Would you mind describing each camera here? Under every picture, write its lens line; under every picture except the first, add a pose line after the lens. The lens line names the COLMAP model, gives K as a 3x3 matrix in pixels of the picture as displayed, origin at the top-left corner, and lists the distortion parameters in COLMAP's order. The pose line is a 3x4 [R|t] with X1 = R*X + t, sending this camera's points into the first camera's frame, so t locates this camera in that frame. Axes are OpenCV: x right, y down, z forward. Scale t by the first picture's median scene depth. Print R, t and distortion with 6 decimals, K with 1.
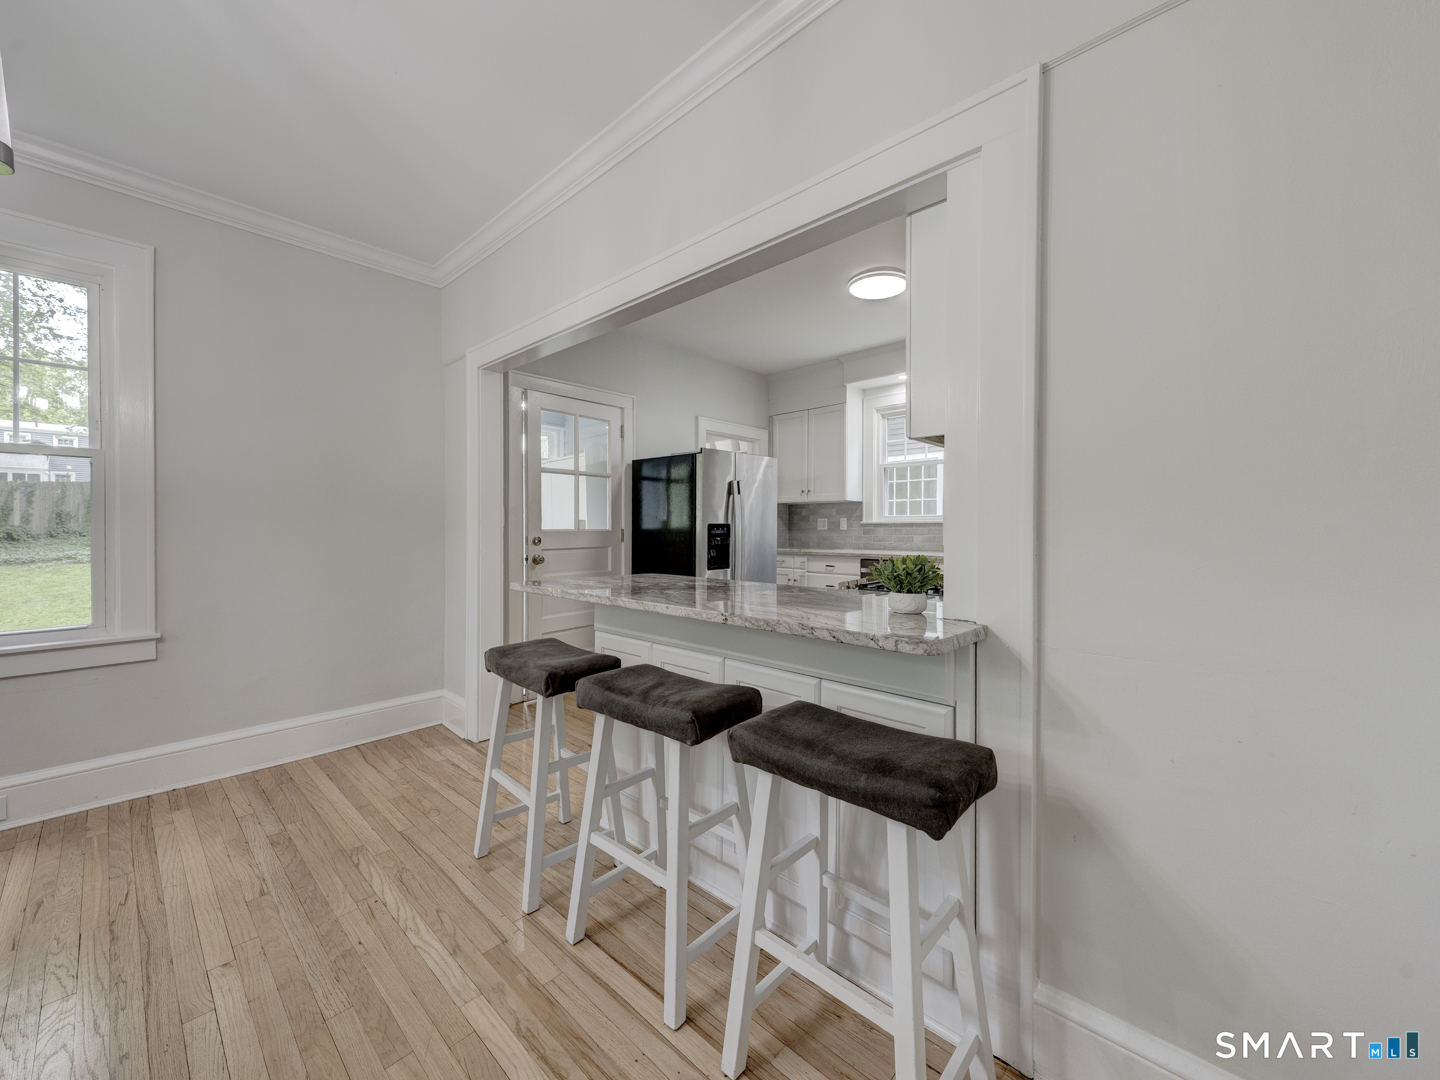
lens RADIAL K [[574.2, 0, 720.5], [0, 574.2, 530.8], [0, 0, 1]] dist [0.001617, -0.000578]
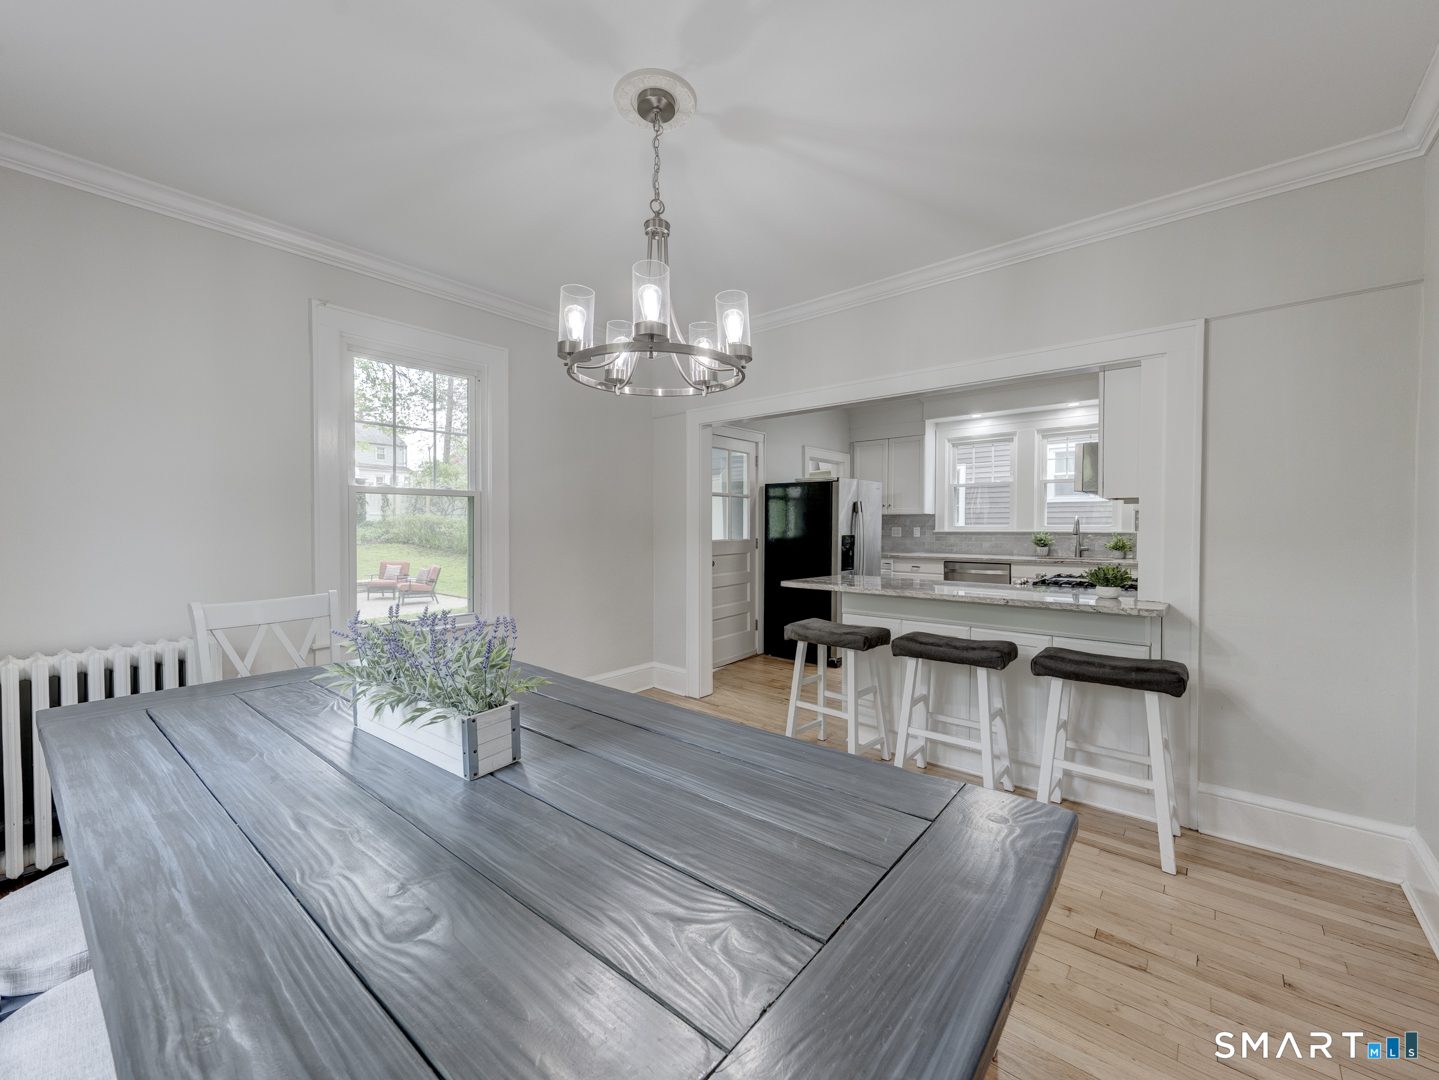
lens RADIAL K [[570.8, 0, 688.0], [0, 570.8, 534.2], [0, 0, 1]] dist [0.001015, -0.000188]
pose [[0.999987, -0.004133, -0.003054, -0.588683], [0.004162, 0.999946, 0.009552, -0.046414], [0.003015, -0.009564, 0.999950, -0.471514]]
